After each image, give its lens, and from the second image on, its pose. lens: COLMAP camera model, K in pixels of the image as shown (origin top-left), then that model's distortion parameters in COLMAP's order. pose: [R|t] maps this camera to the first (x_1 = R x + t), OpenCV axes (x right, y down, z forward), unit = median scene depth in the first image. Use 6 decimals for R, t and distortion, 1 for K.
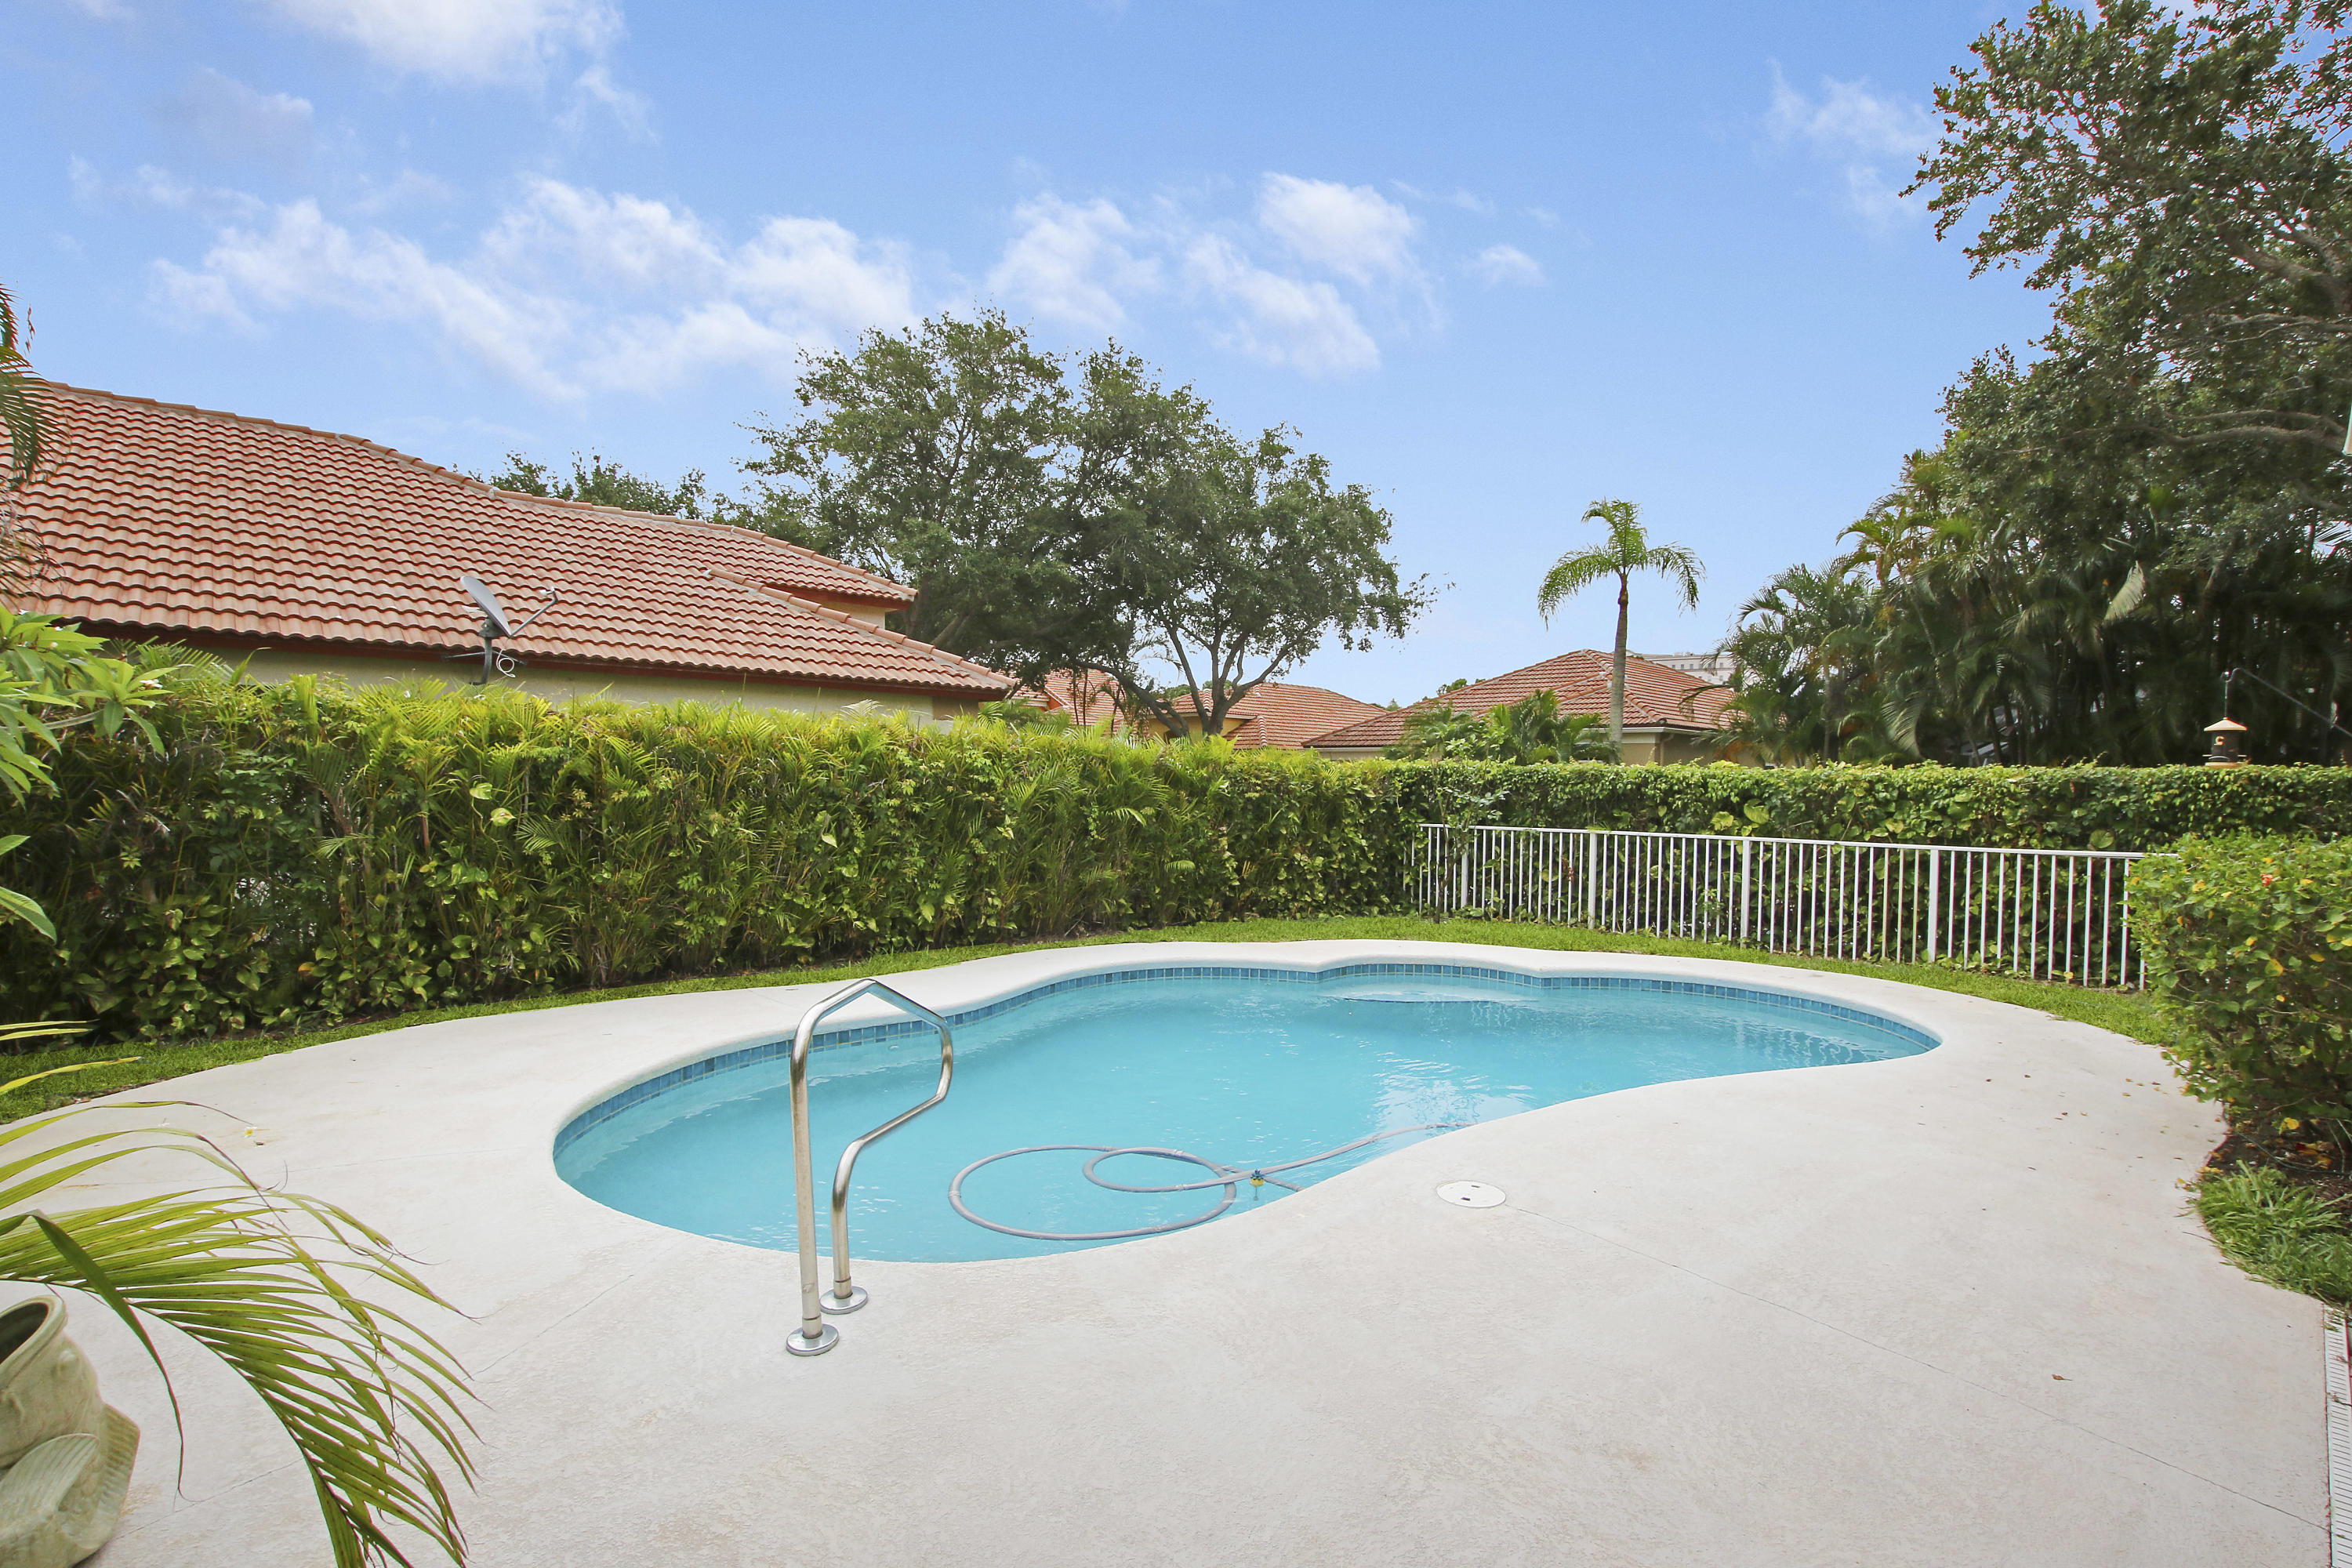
lens RADIAL K [[1094.4, 0, 1189.8], [0, 1094.4, 783.0], [0, 0, 1]] dist [-0.036950, 0.006971]
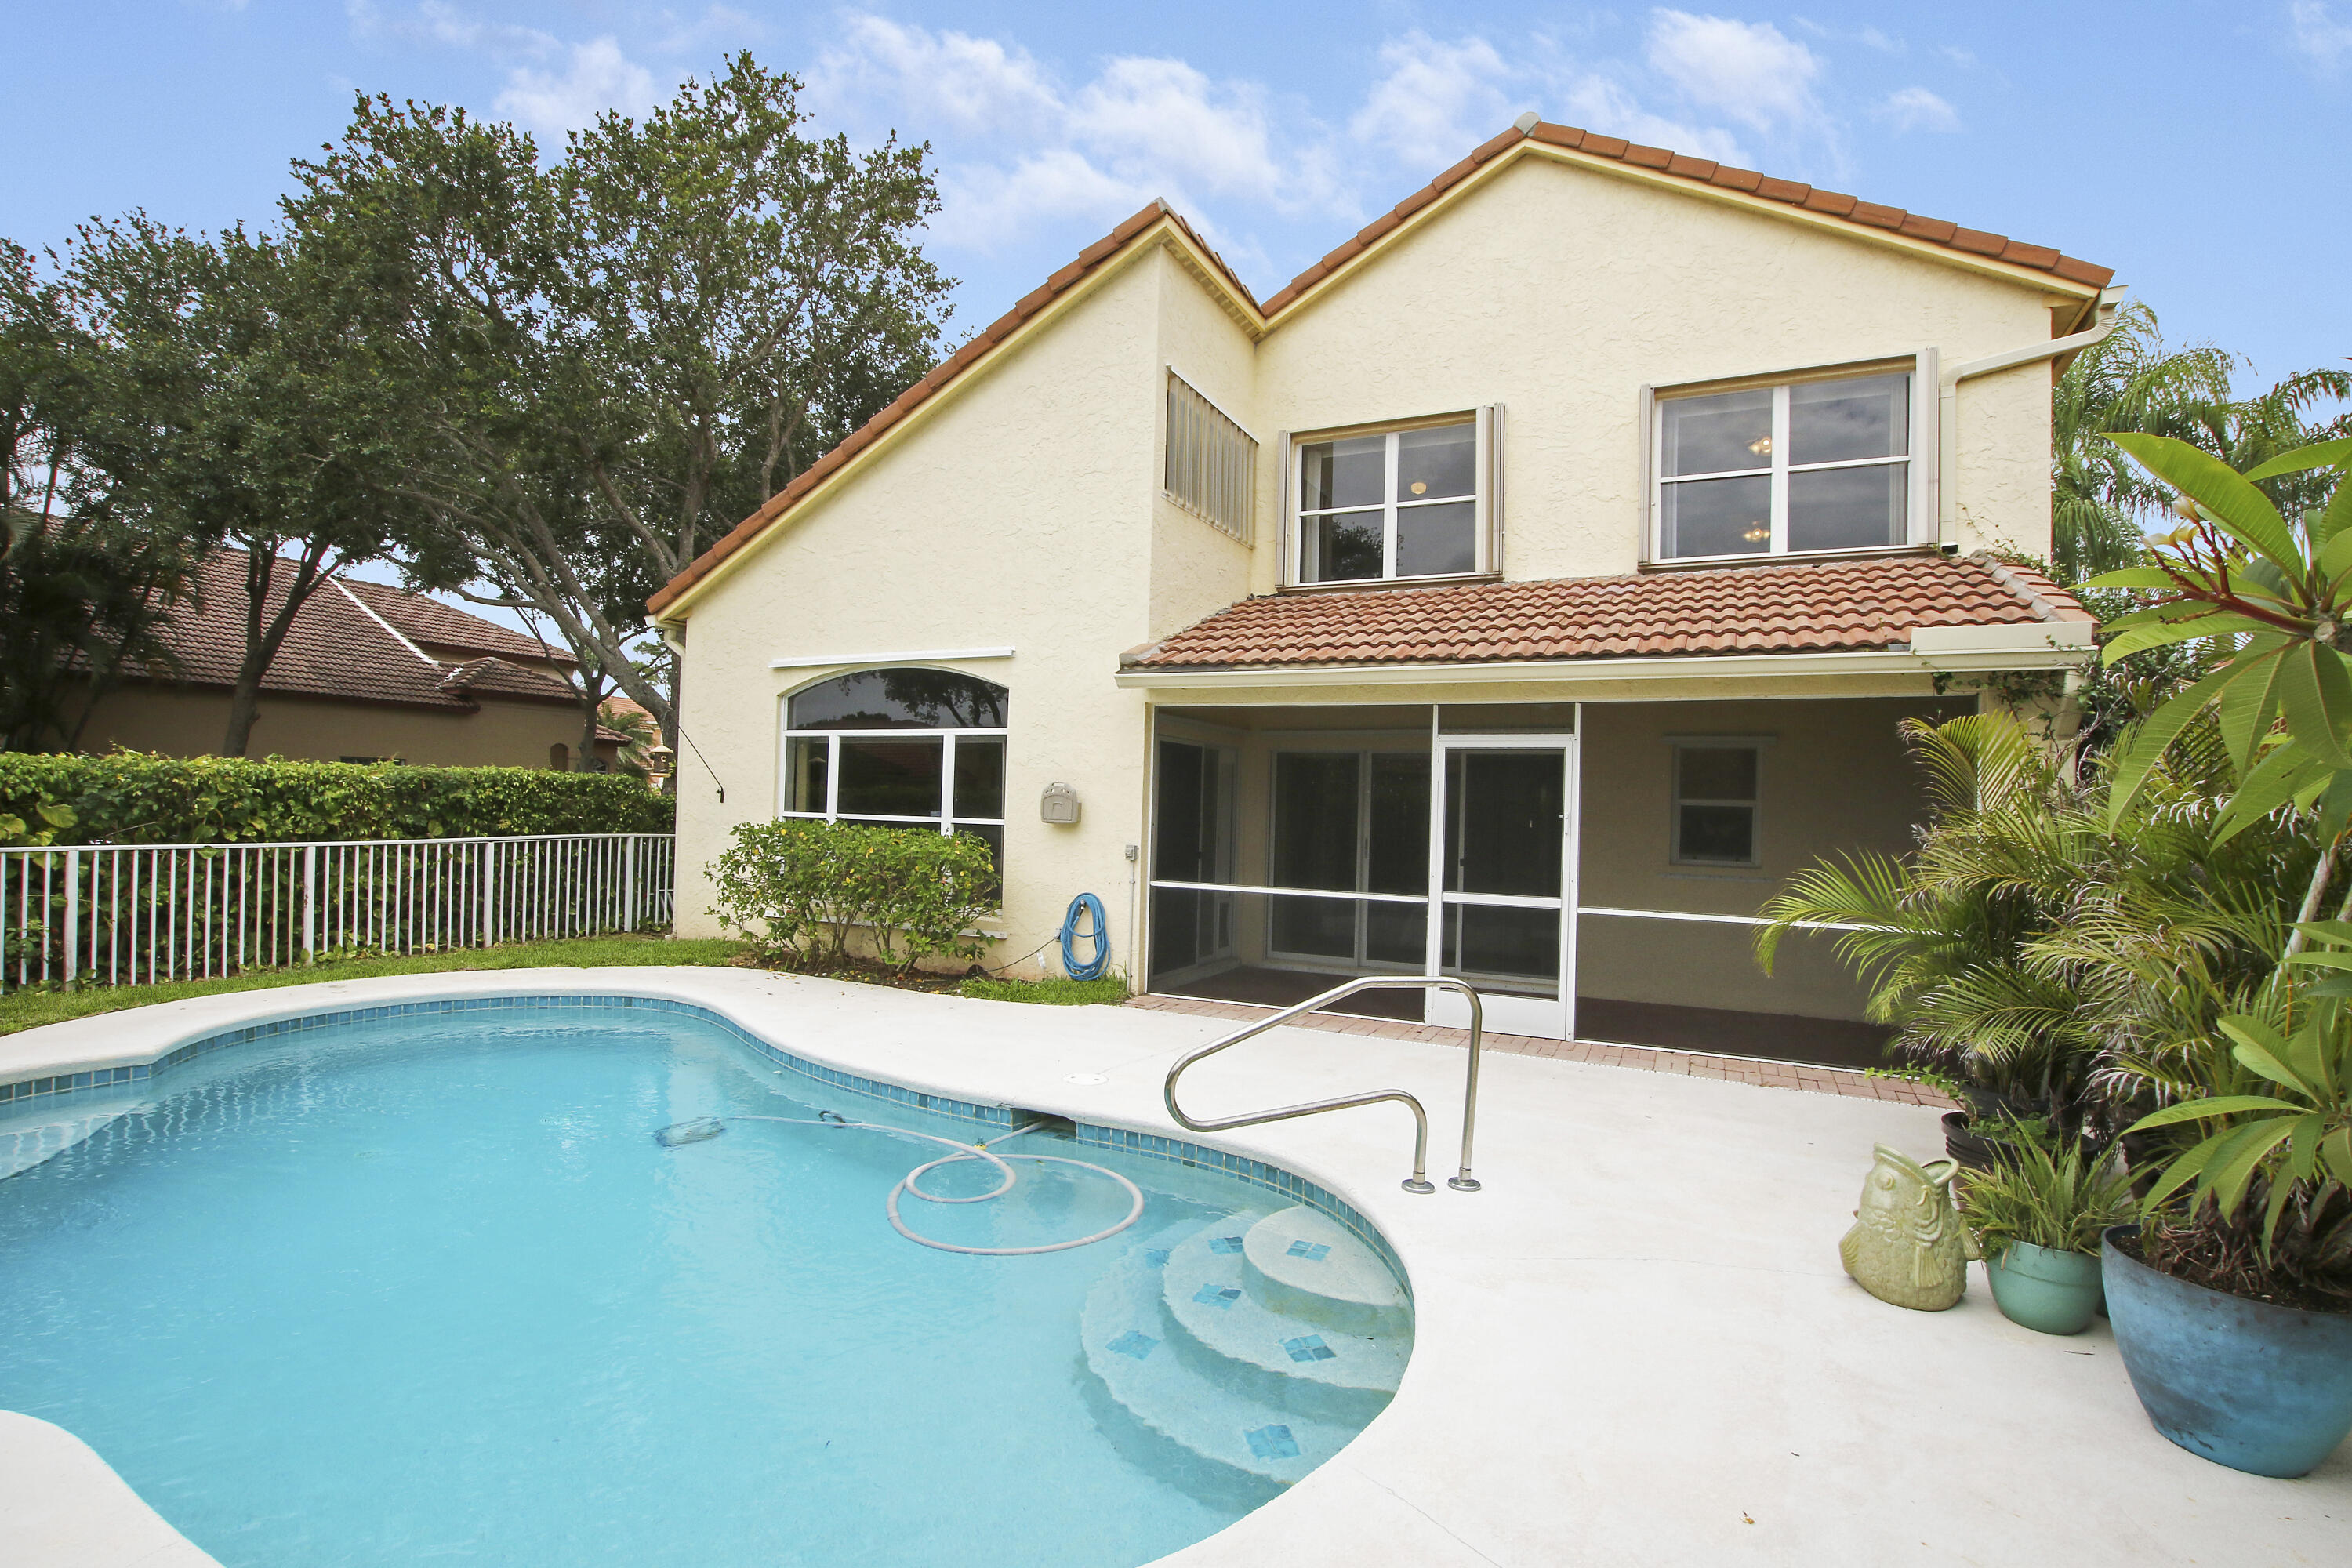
lens RADIAL K [[1094.4, 0, 1182.8], [0, 1094.4, 799.1], [0, 0, 1]] dist [-0.036950, 0.006971]
pose [[-0.354286, -0.016910, 0.934984, -0.454782], [-0.022707, 0.999697, 0.009476, -0.007992], [-0.934861, -0.017874, -0.354563, 0.518550]]
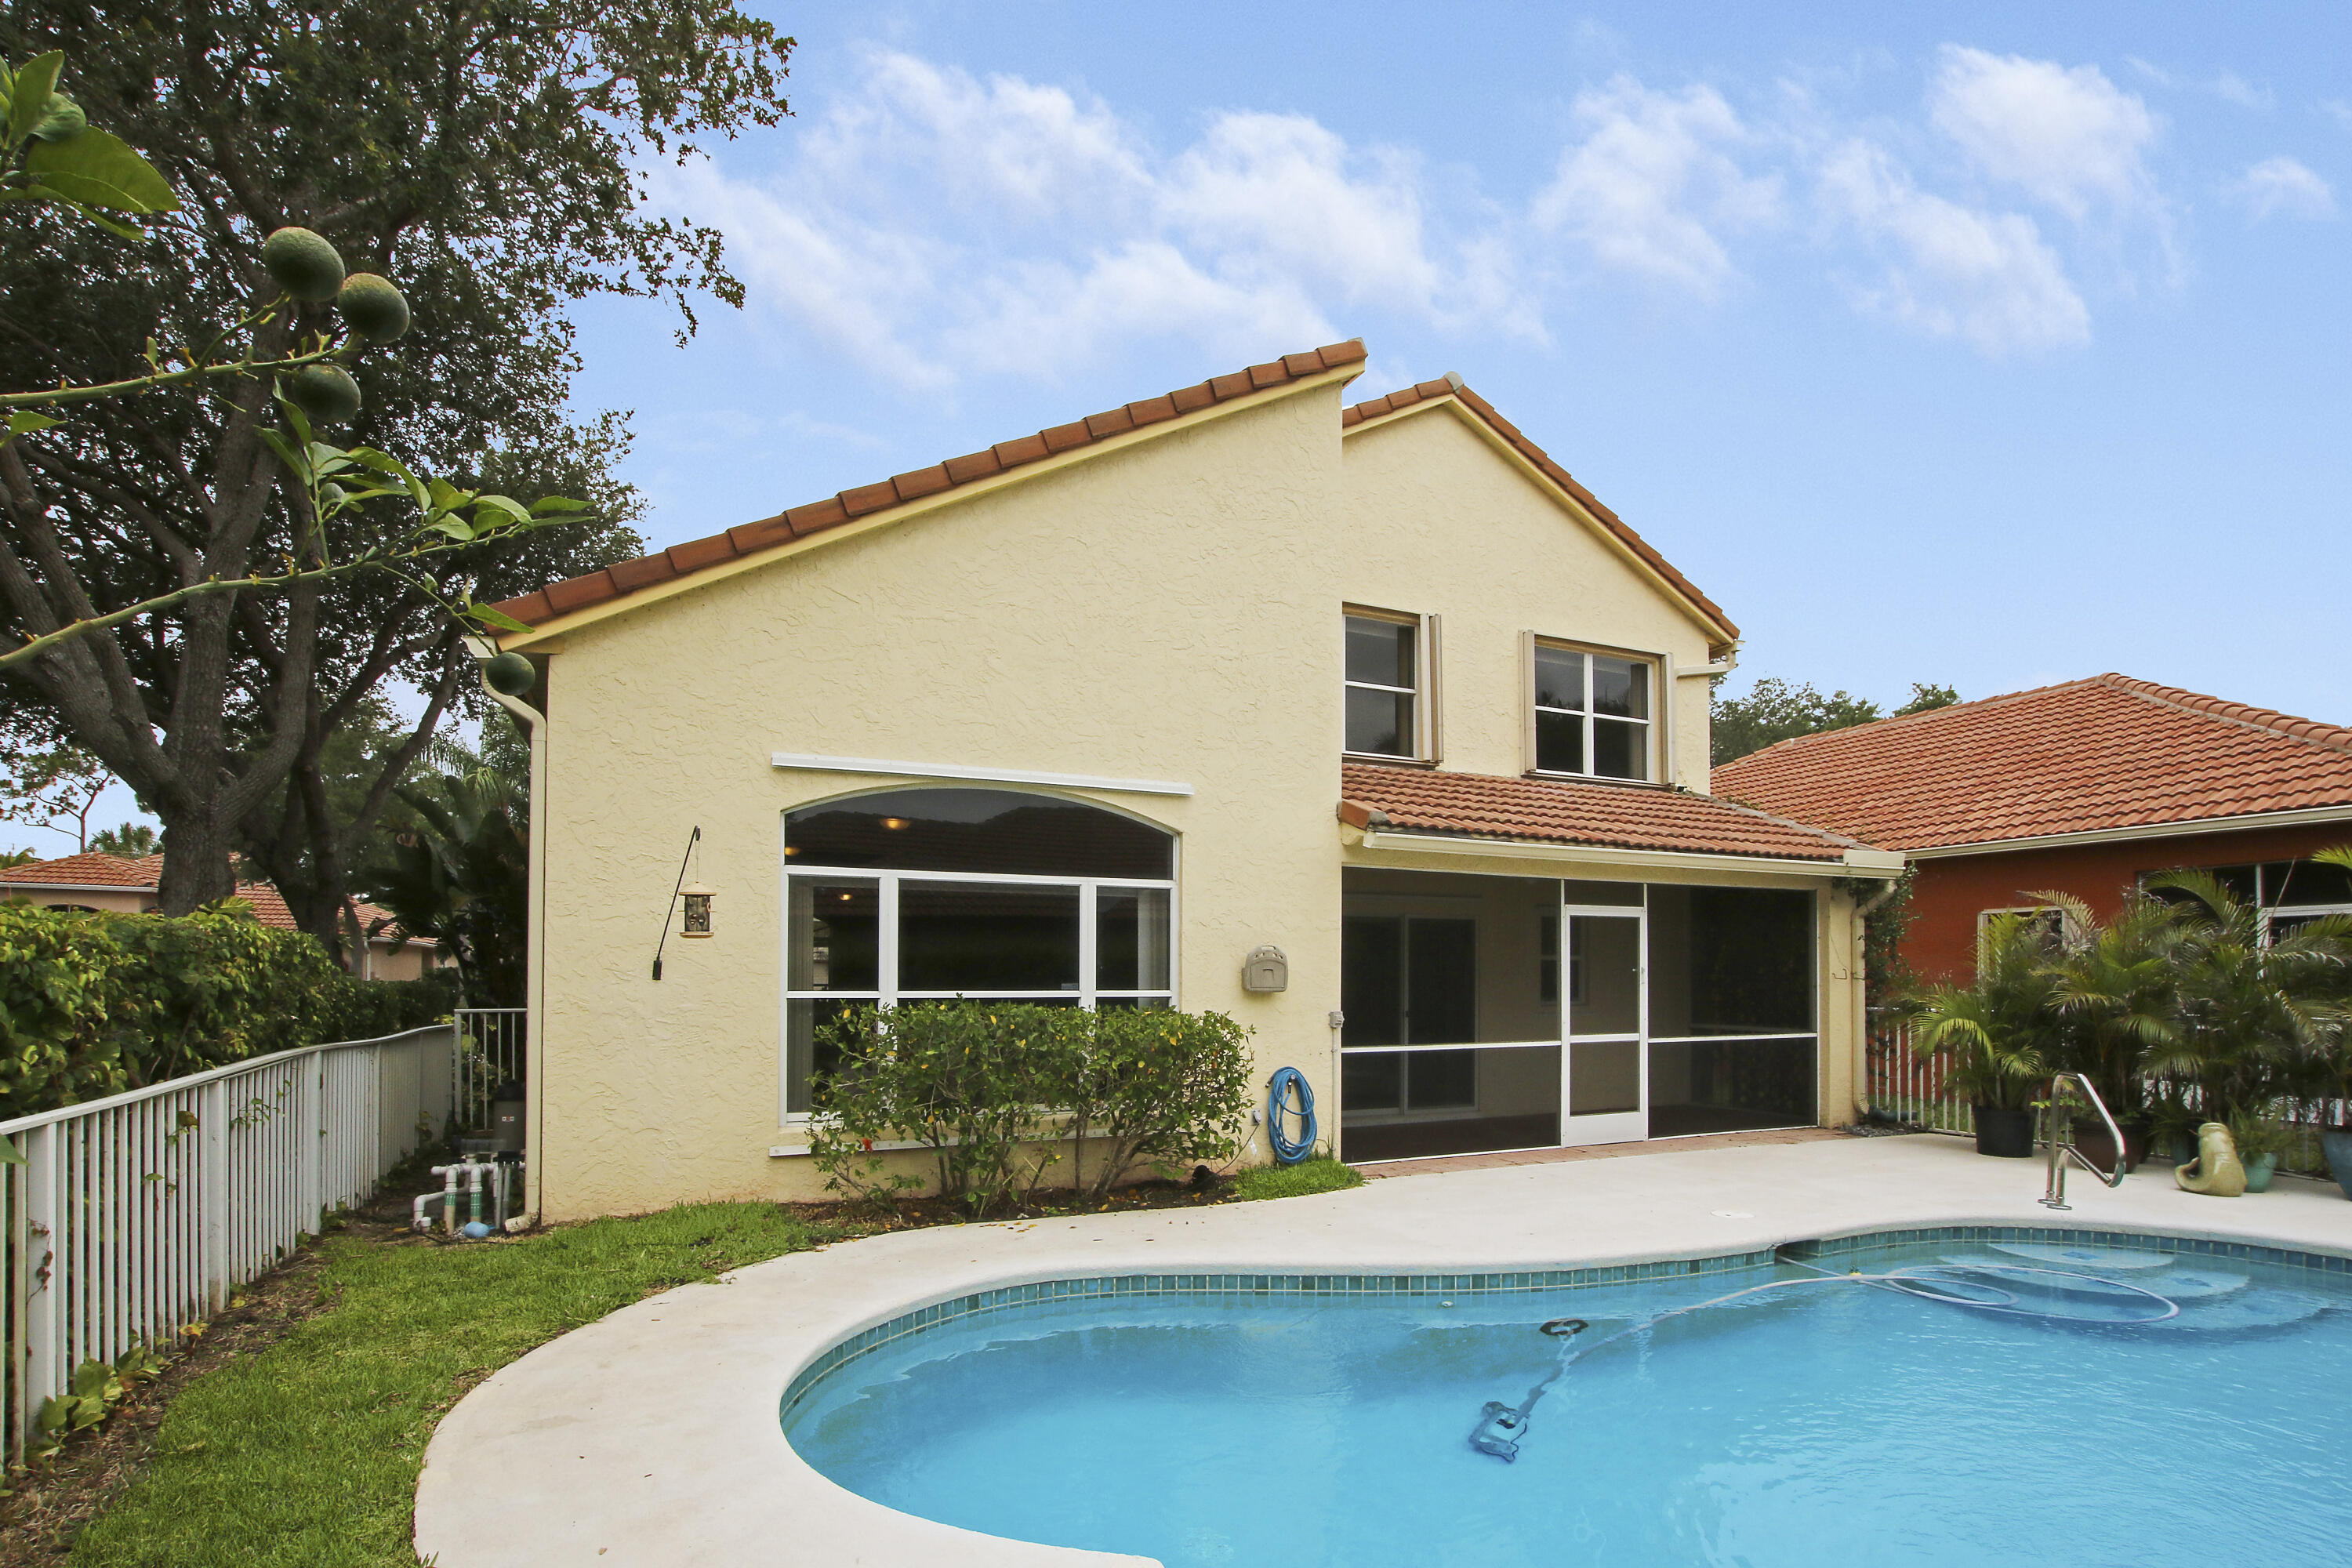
lens RADIAL K [[1094.4, 0, 1211.1], [0, 1094.4, 973.4], [0, 0, 1]] dist [-0.036950, 0.006971]
pose [[-0.940598, -0.017624, 0.339064, 0.157835], [-0.012849, 0.999784, 0.016323, -0.003195], [-0.339279, 0.010997, -0.940622, 1.035231]]
